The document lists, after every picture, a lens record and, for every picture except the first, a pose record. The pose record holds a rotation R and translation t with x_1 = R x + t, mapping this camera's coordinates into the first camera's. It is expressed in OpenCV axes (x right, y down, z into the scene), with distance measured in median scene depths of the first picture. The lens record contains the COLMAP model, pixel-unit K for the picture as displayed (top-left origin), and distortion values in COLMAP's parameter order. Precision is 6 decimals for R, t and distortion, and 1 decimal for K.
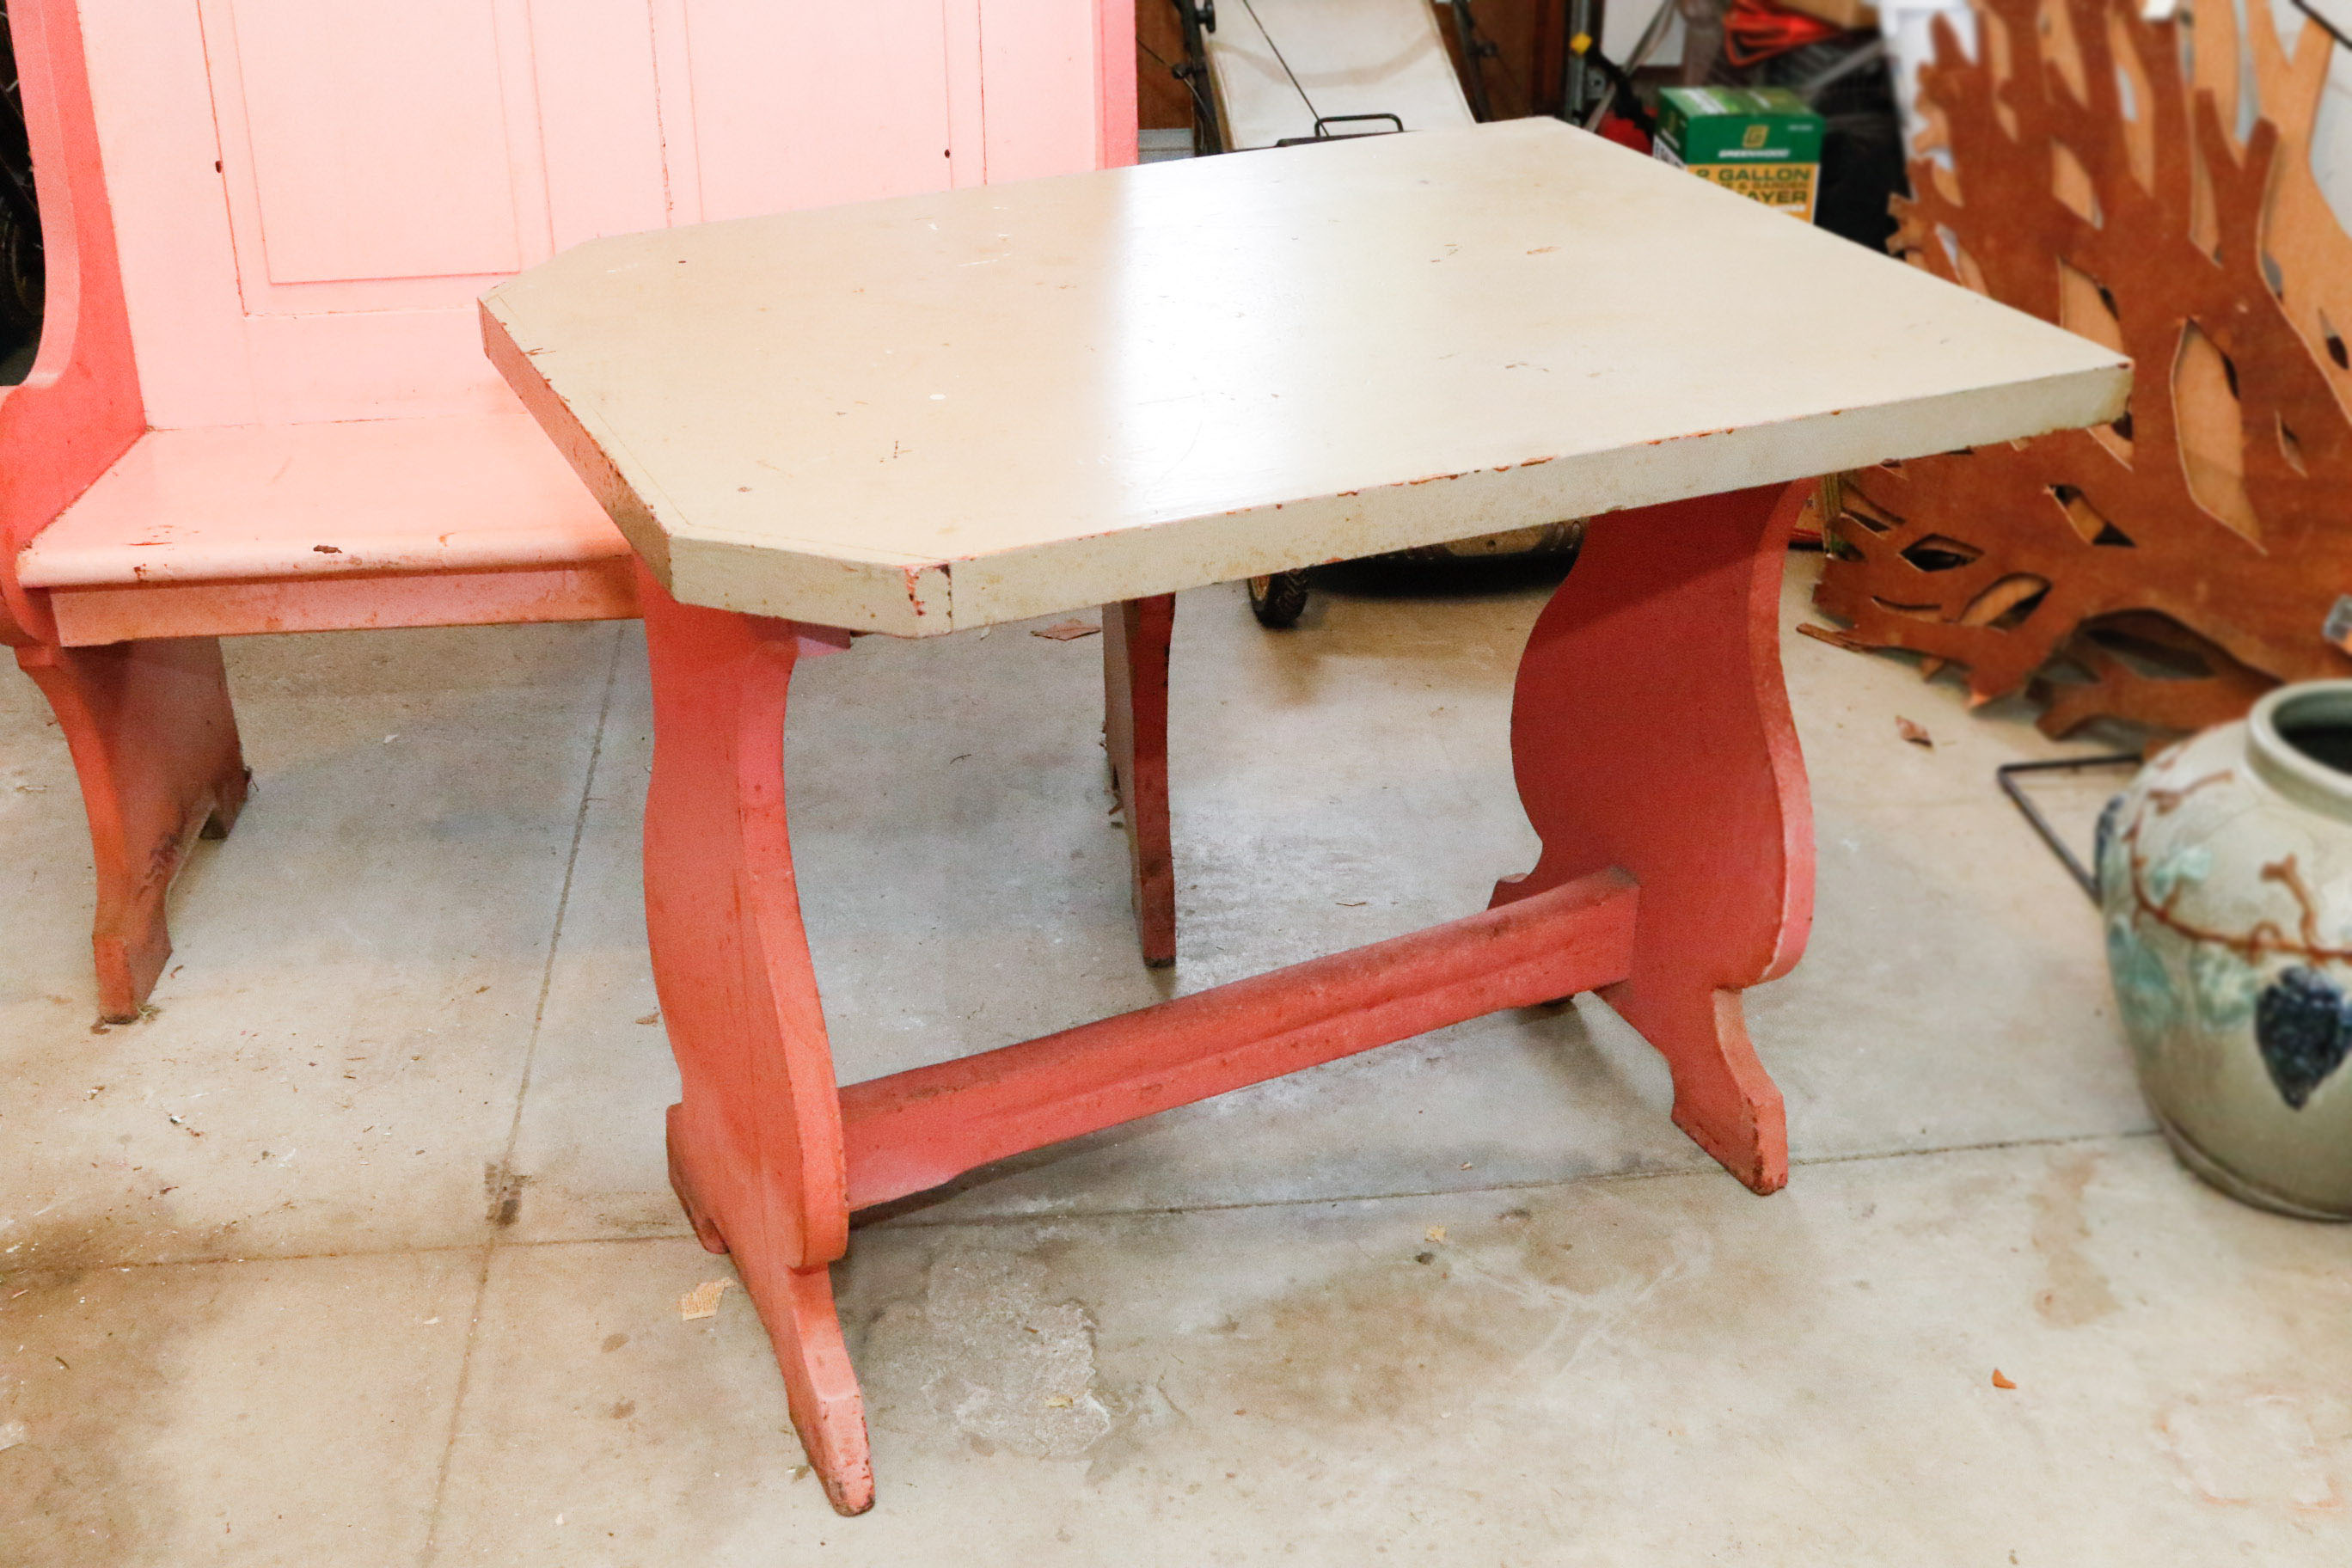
lens RADIAL K [[2497.5, 0, 1176.0], [0, 2497.5, 784.0], [0, 0, 1]] dist [-0.118986, 0.040825]
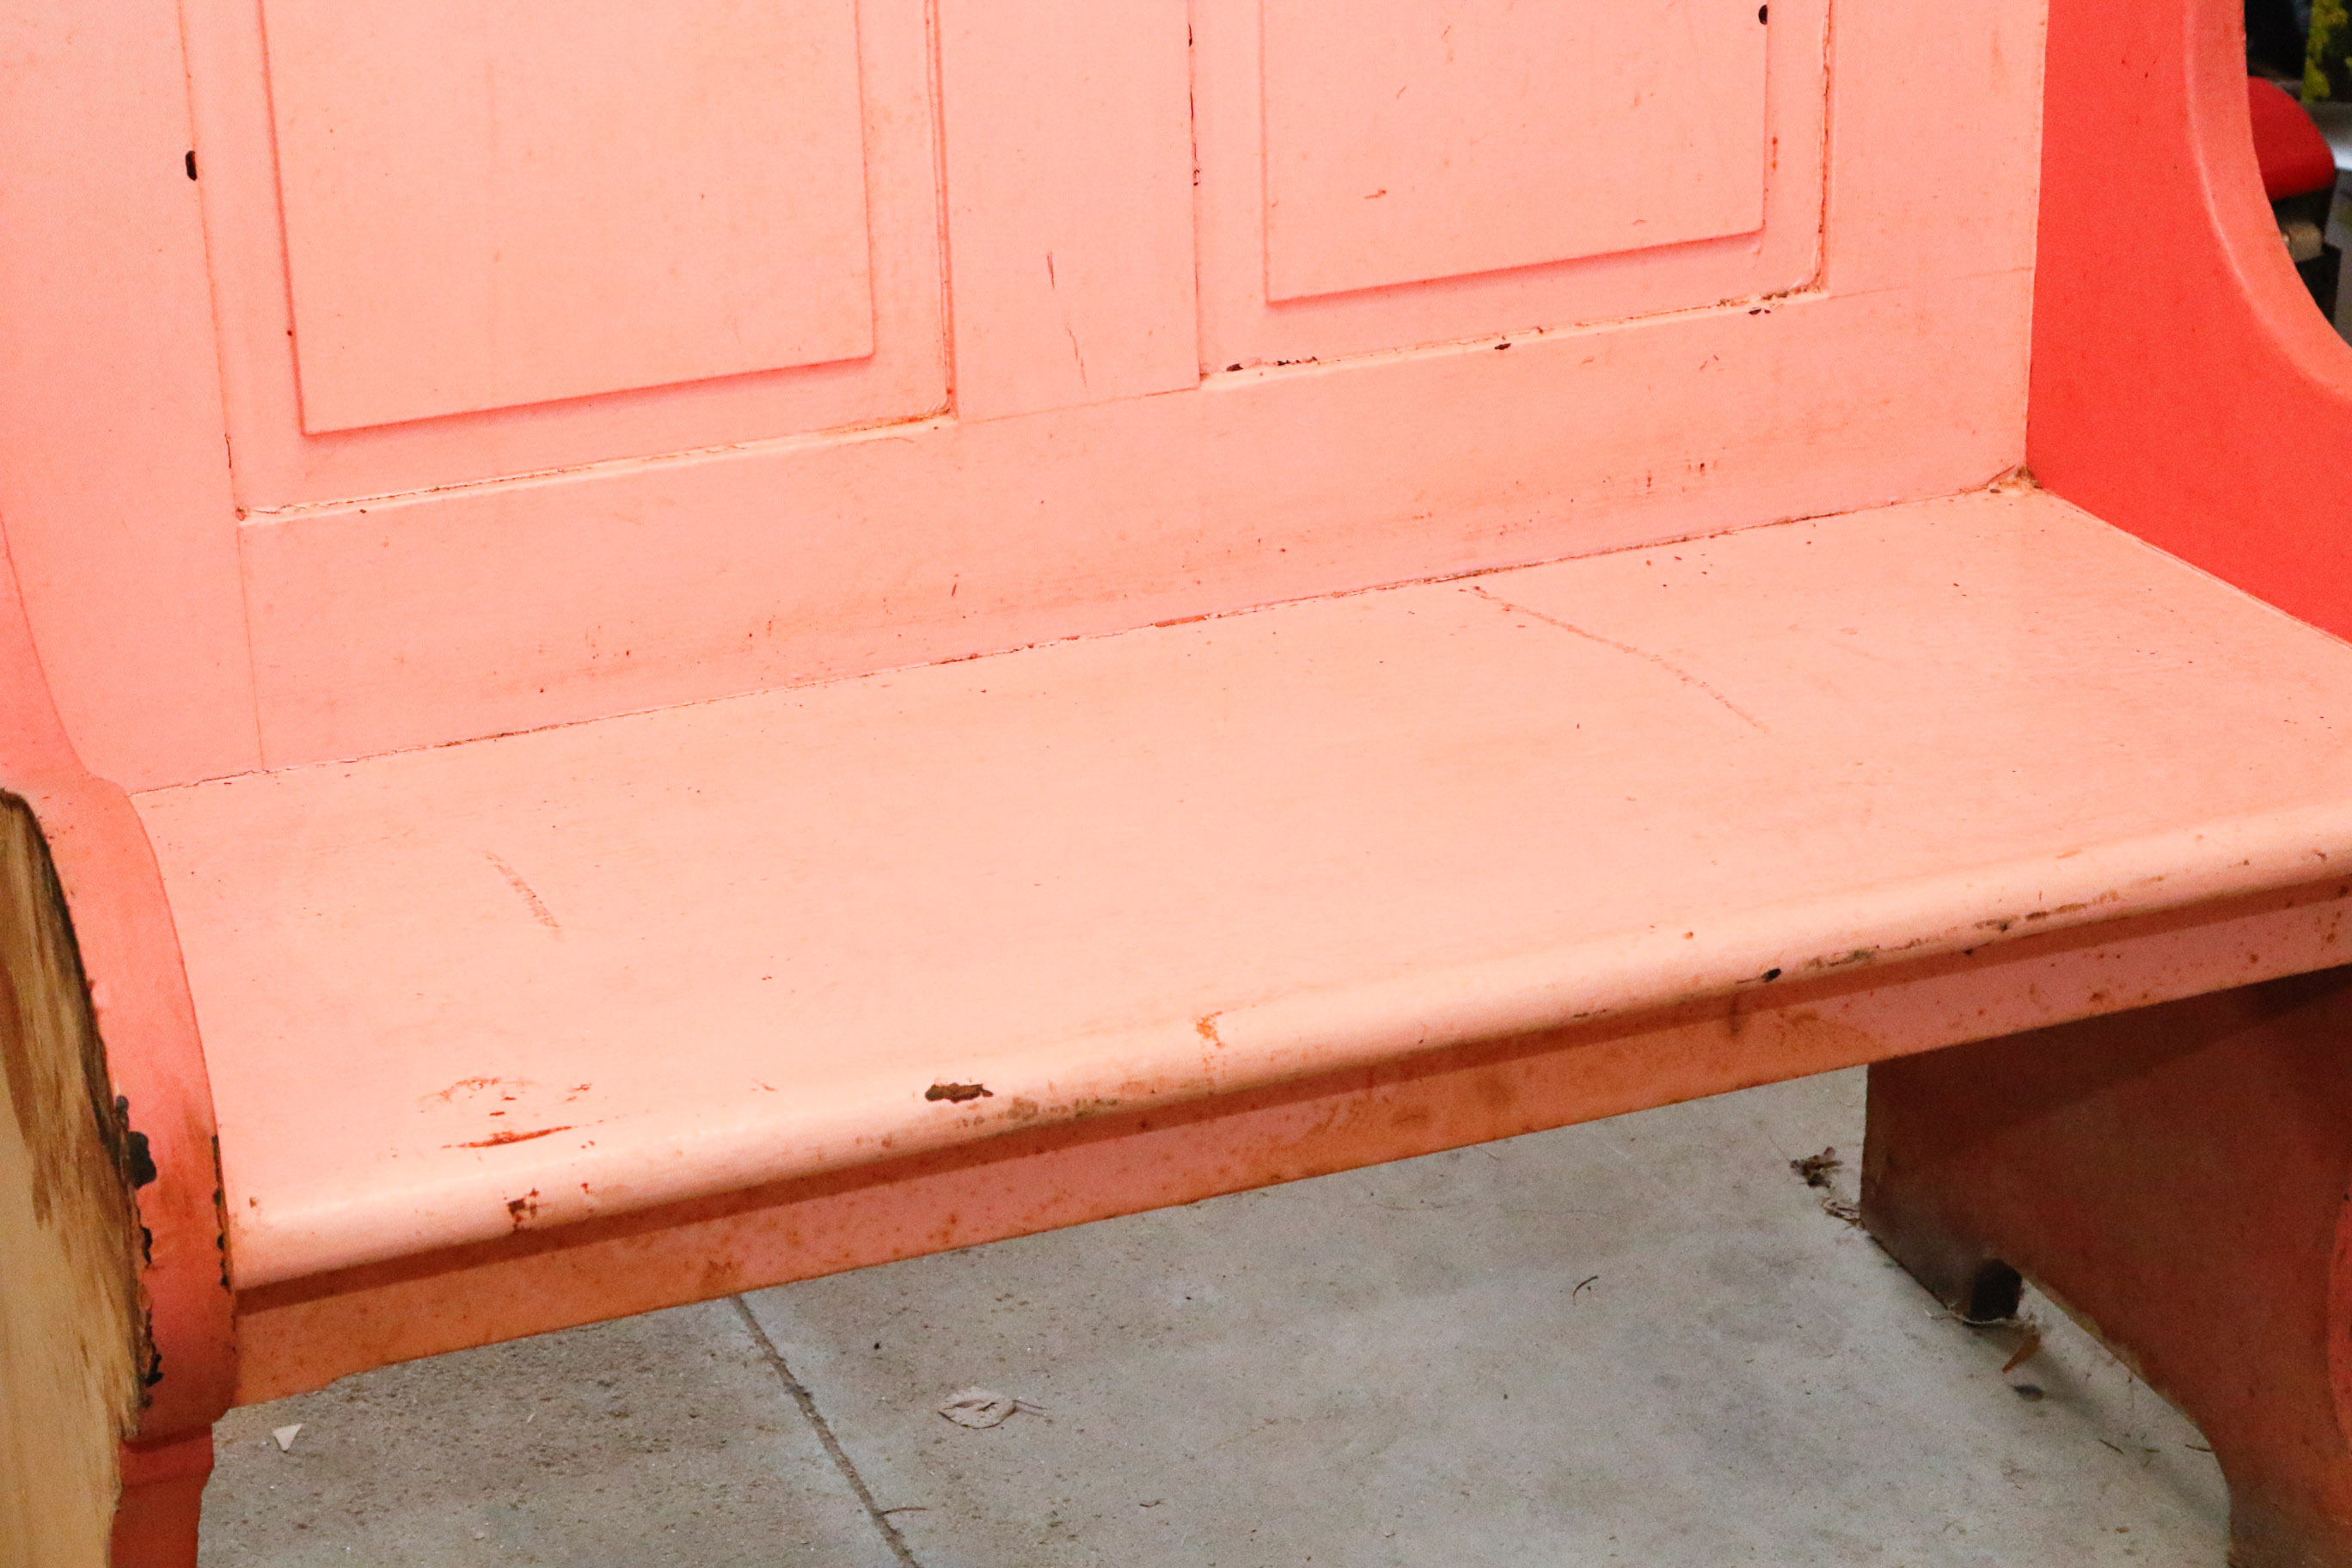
lens RADIAL K [[4778.1, 0, 1176.0], [0, 4778.1, 784.0], [0, 0, 1]] dist [0.034633, -0.078676]
pose [[0.959574, -0.119776, 0.254698, -0.444299], [0.131384, 0.990907, -0.028997, -0.103618], [-0.248909, 0.061288, 0.966586, 0.183878]]
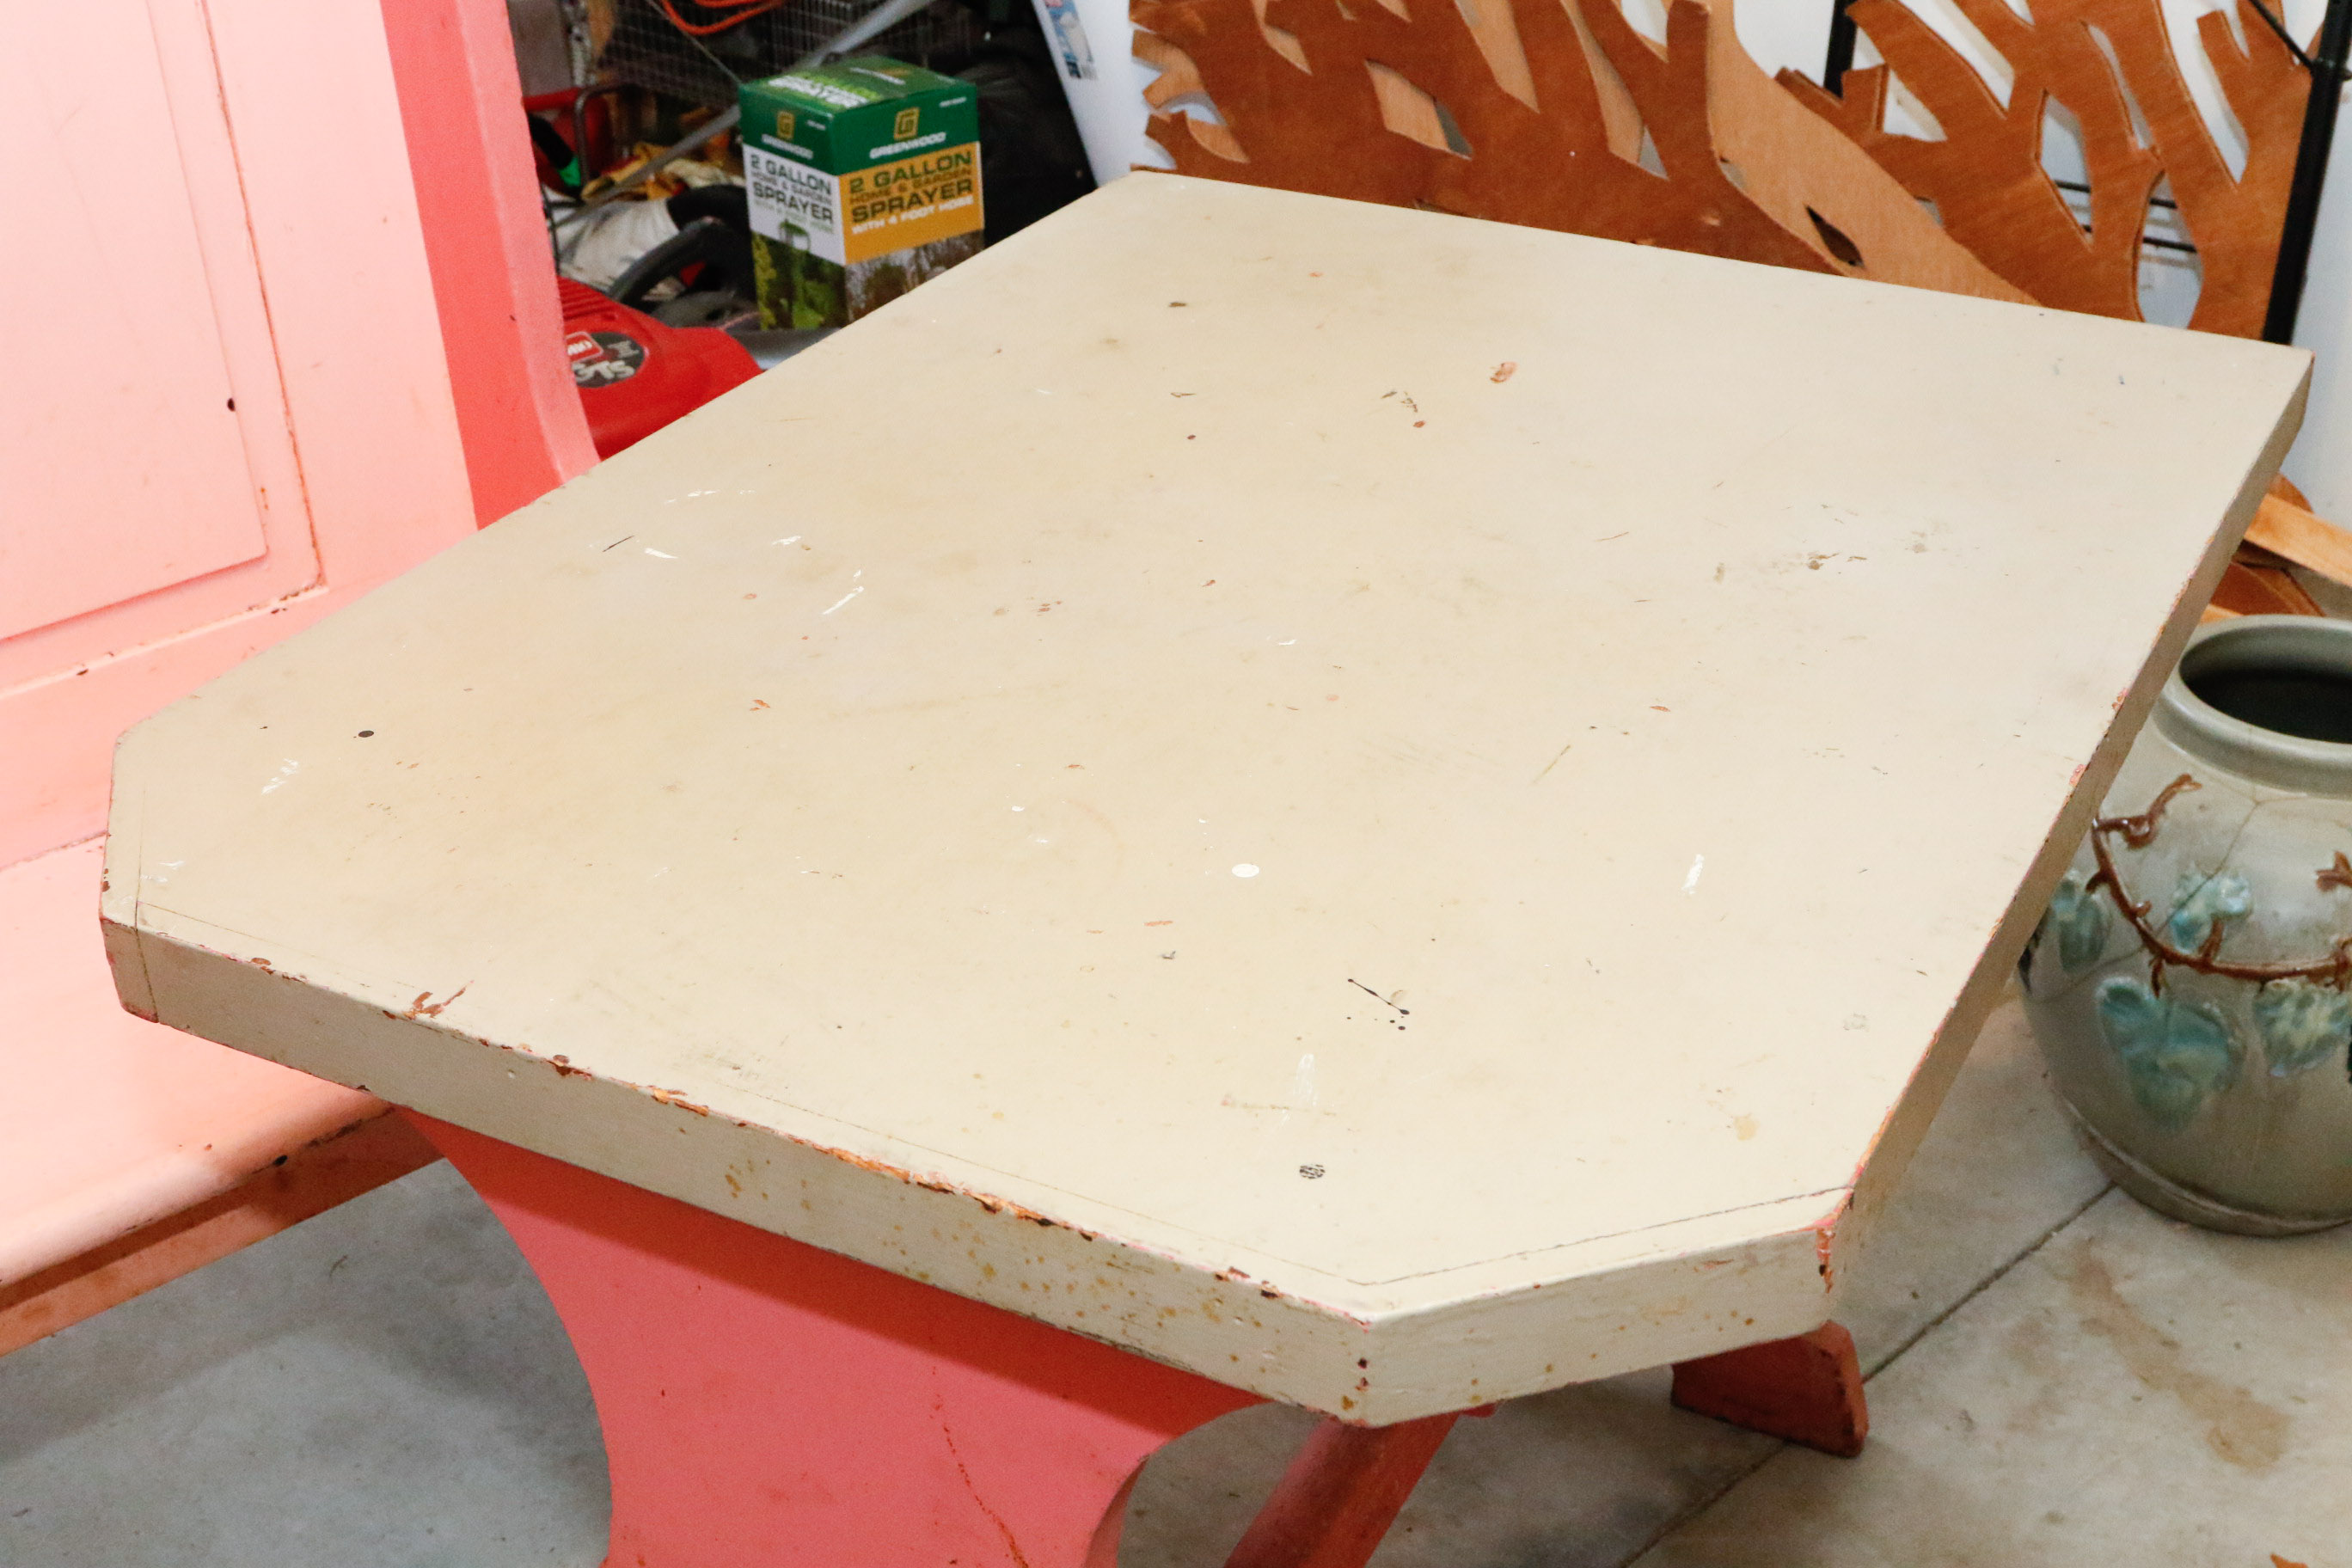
lens RADIAL K [[2830.1, 0, 1176.0], [0, 2830.1, 784.0], [0, 0, 1]] dist [-0.101455, 0.033514]
pose [[0.816123, -0.291801, 0.498794, -0.281997], [0.292517, 0.953000, 0.078903, -0.150441], [-0.498375, 0.081511, 0.863121, 0.279925]]
